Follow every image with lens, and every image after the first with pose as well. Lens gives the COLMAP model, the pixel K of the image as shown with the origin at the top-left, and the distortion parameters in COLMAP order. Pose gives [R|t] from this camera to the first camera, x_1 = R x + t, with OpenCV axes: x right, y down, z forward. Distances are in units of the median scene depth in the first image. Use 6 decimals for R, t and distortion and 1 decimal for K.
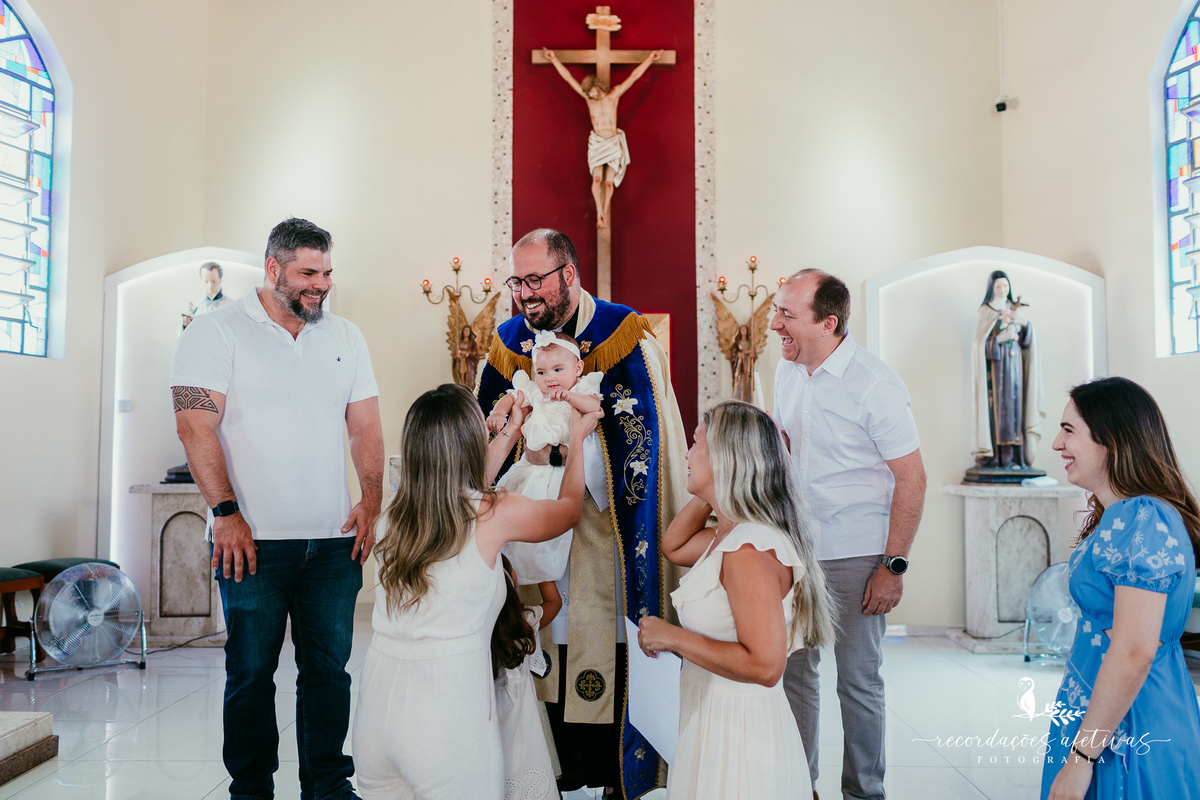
lens RADIAL K [[1213.6, 0, 567.7], [0, 1213.6, 374.3], [0, 0, 1]] dist [0.004580, 0.002092]
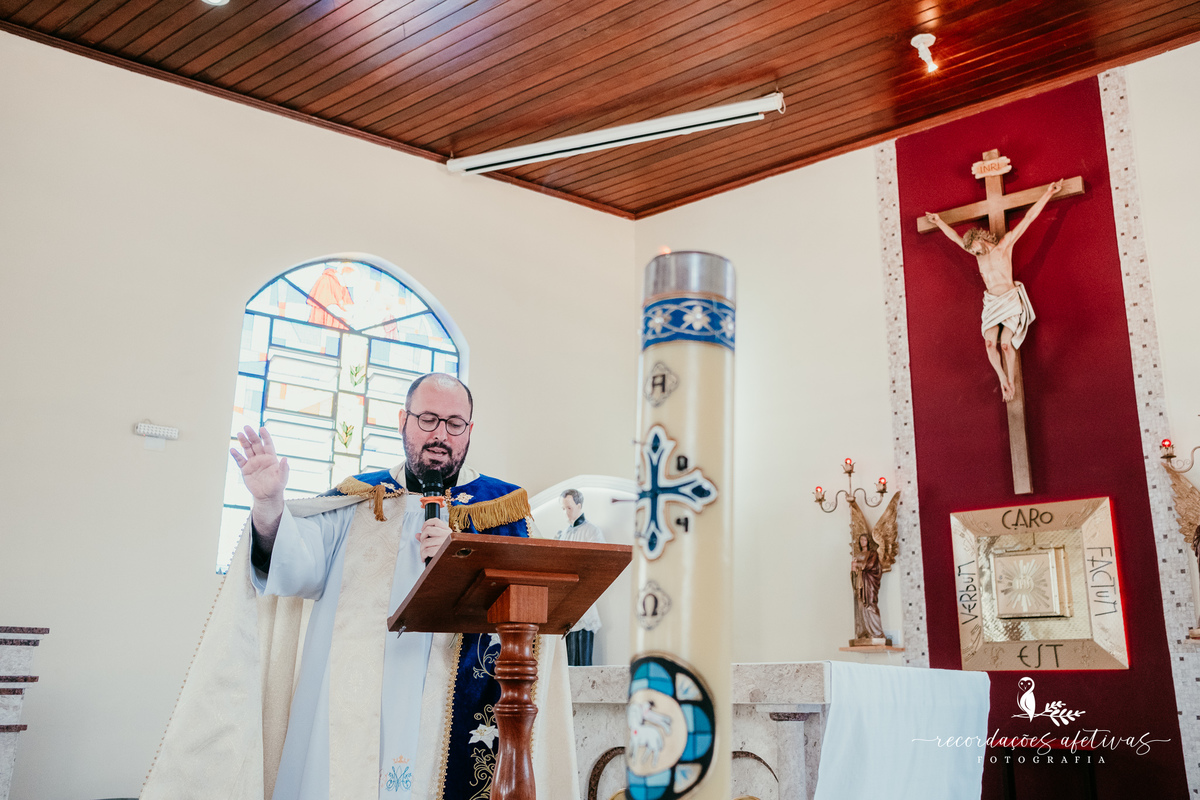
lens RADIAL K [[1140.5, 0, 606.1], [0, 1140.5, 391.7], [0, 0, 1]] dist [-0.073273, 0.178138]
pose [[0.784893, -0.157533, -0.599272, 0.275560], [0.032475, 0.976271, -0.214102, 0.028962], [0.618780, 0.148585, 0.771384, 0.238323]]
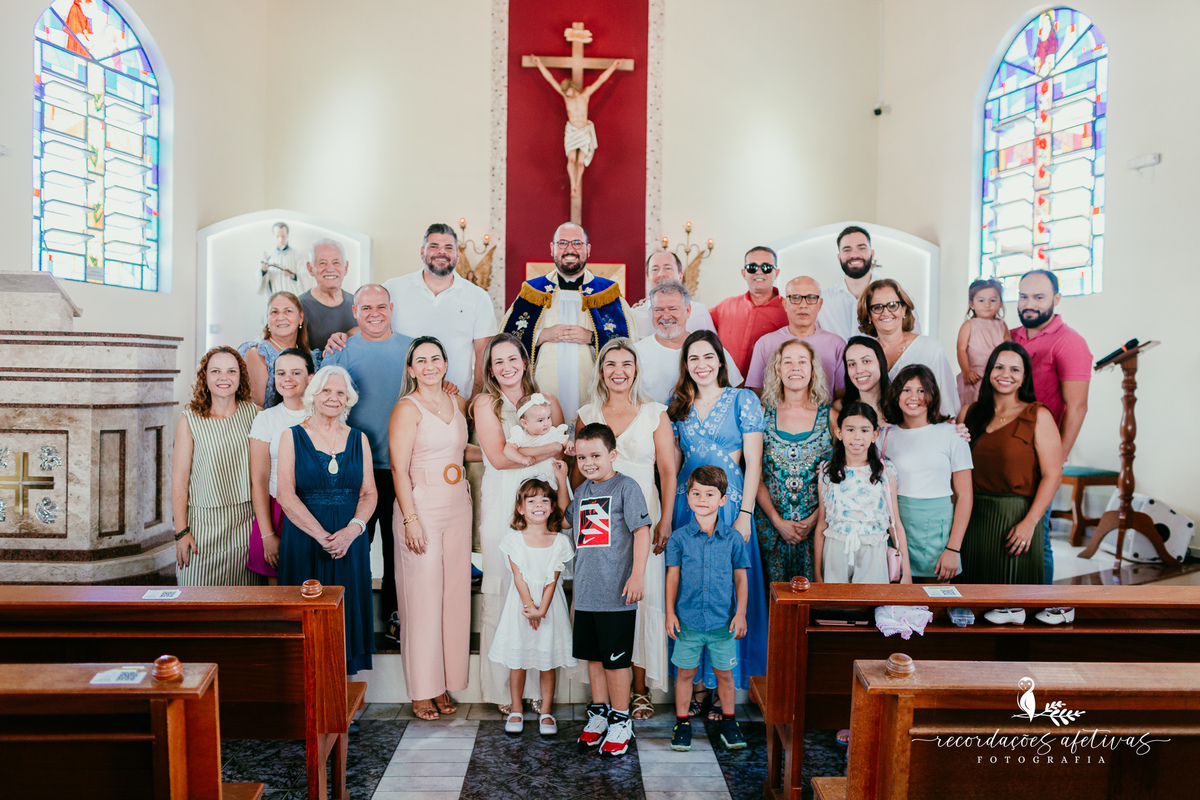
lens RADIAL K [[1149.4, 0, 600.0], [0, 1149.4, 400.0], [0, 0, 1]] dist [0.001781, 0.002388]
pose [[0.998462, 0.011846, 0.054168, -0.009192], [-0.016657, 0.995871, 0.089235, -0.014216], [-0.052887, -0.090000, 0.994537, -0.253551]]
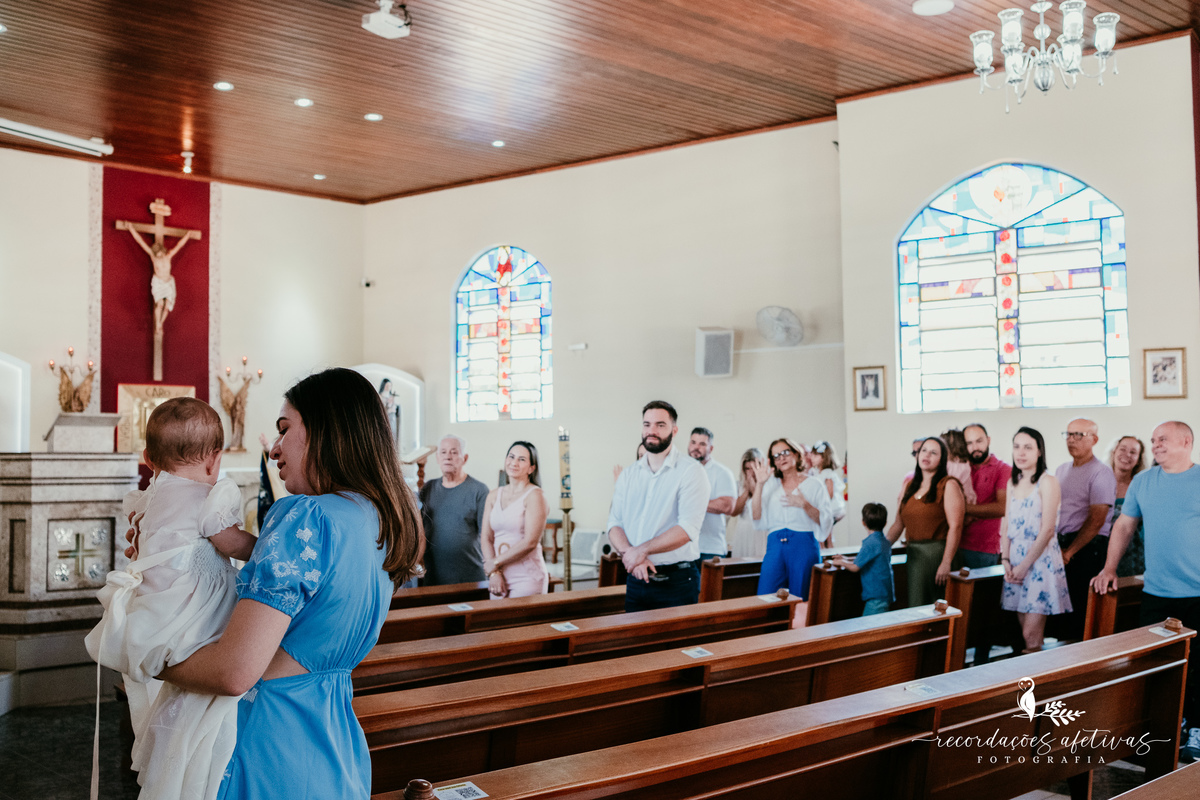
lens RADIAL K [[1227.8, 0, 581.2], [0, 1227.8, 404.2], [0, 0, 1]] dist [-0.067510, 0.210411]
pose [[0.737405, 0.025603, 0.674965, -0.675339], [-0.034907, 0.999391, 0.000227, -0.045229], [-0.674548, -0.023728, 0.737850, -0.633336]]
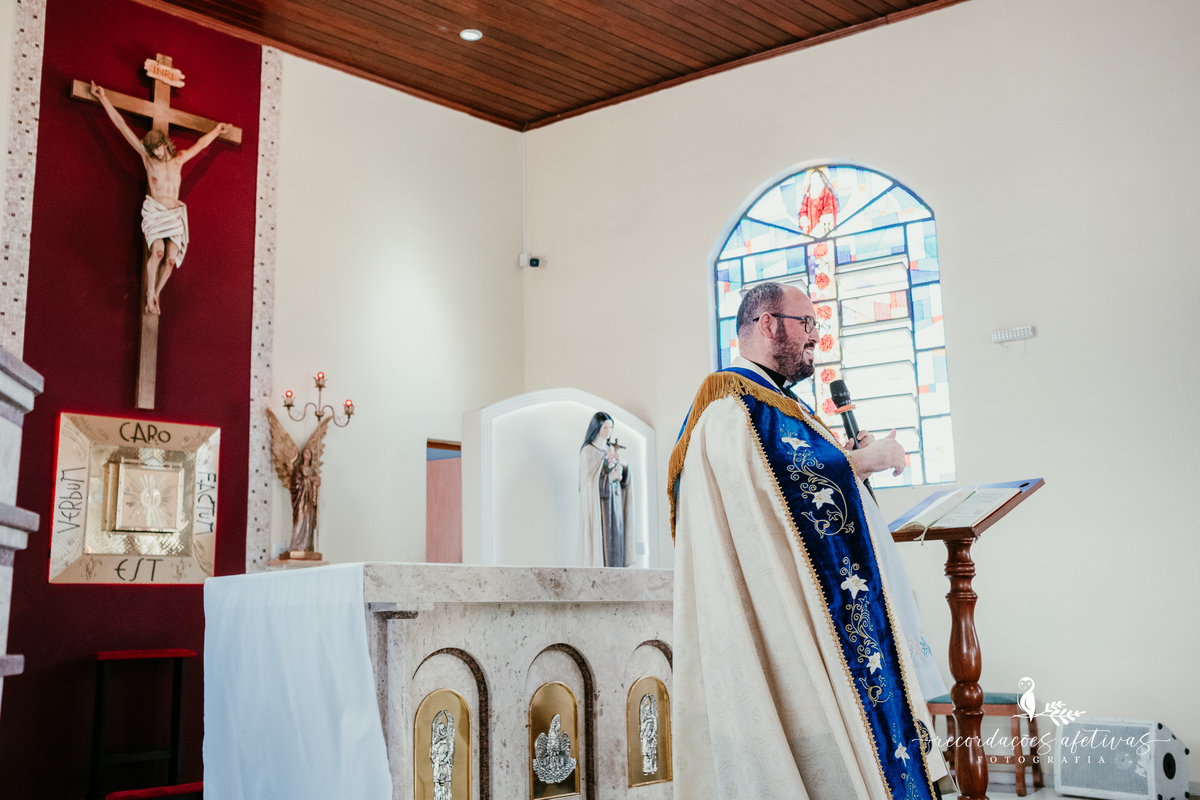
lens RADIAL K [[1183.0, 0, 600.0], [0, 1183.0, 400.0], [0, 0, 1]] dist [-0.091548, 0.210574]
pose [[0.711393, 0.112780, 0.693686, -0.295373], [-0.023697, 0.990328, -0.136707, 0.035911], [-0.702395, 0.080814, 0.707185, 0.242246]]
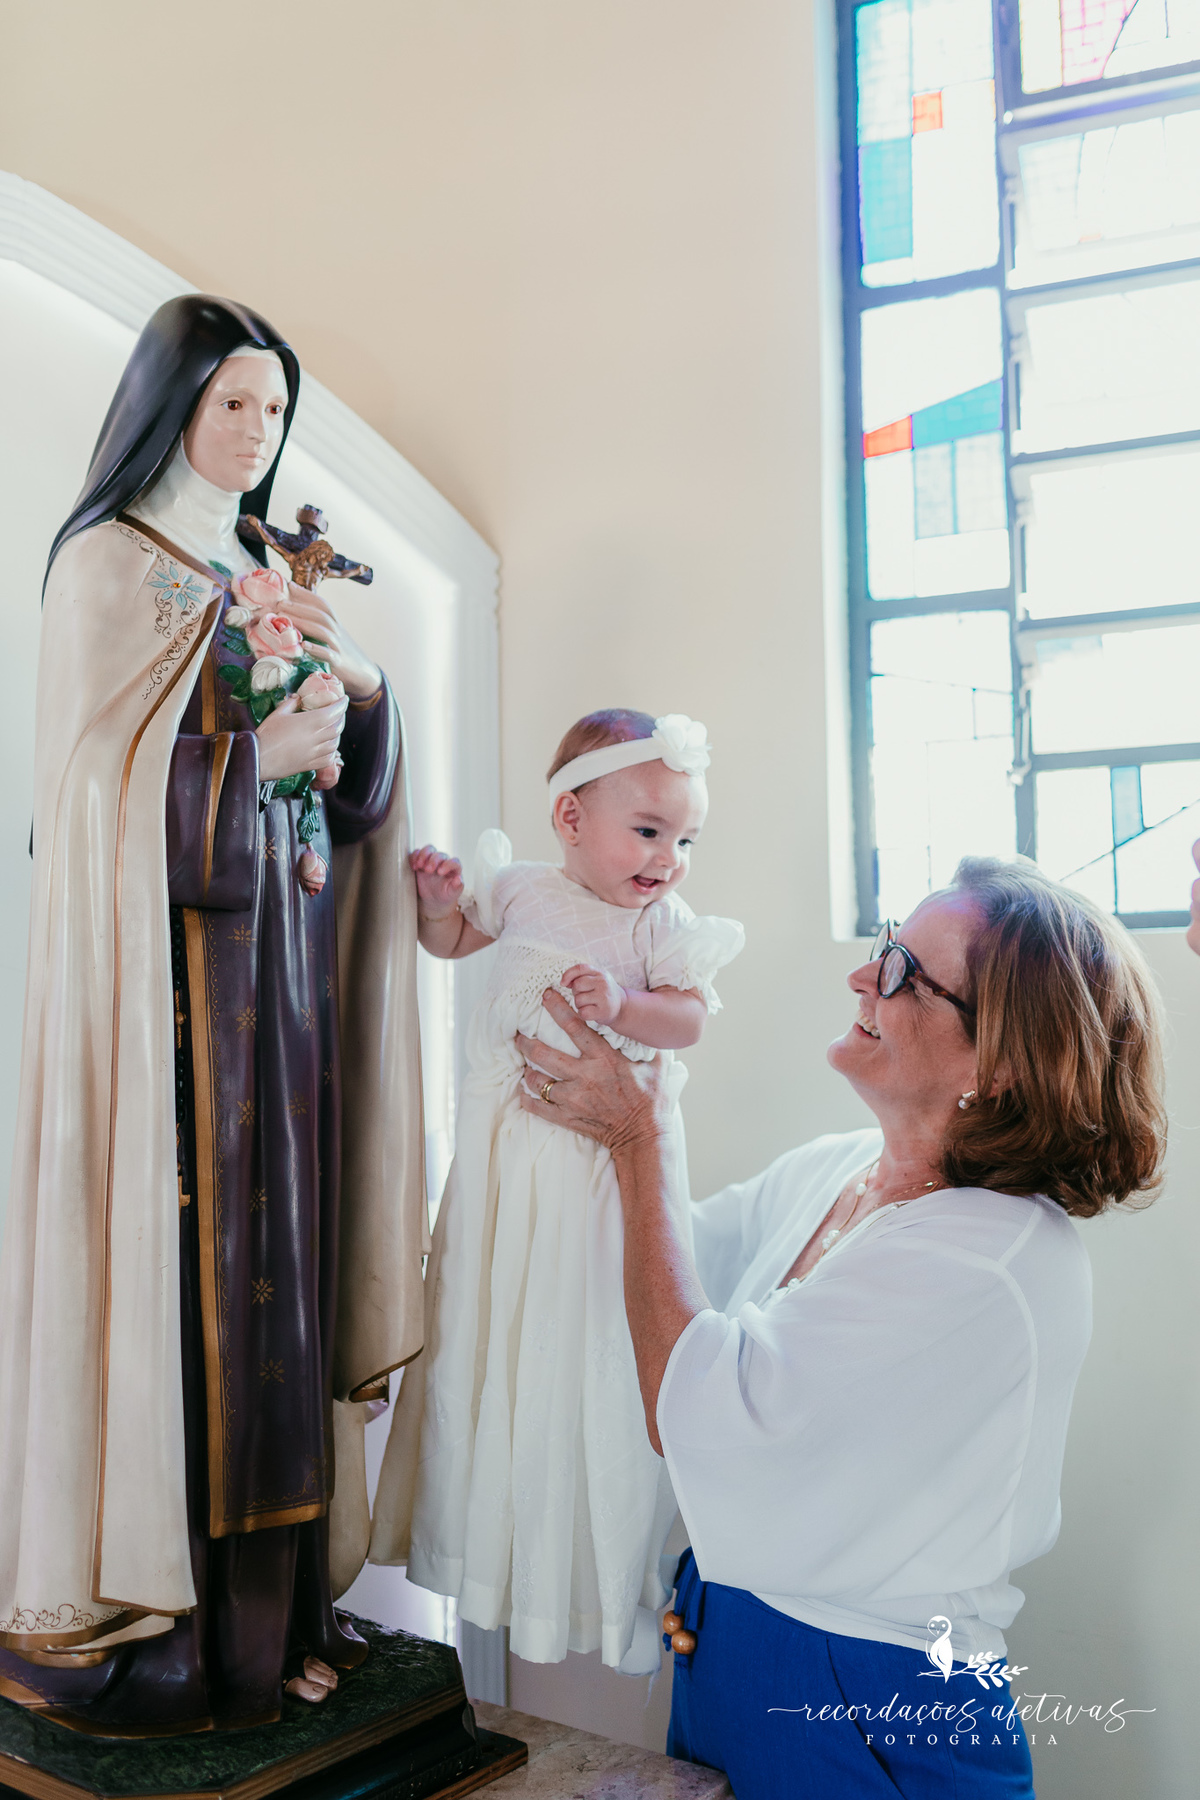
lens RADIAL K [[1802.8, 0, 600.0], [0, 1802.8, 900.0], [0, 0, 1]] dist [0.001828, 0.006591]
pose [[0.550847, 0.070836, 0.831595, 0.171966], [-0.046897, 0.997445, -0.053899, -0.002892], [-0.833288, -0.009309, 0.552761, 0.710938]]
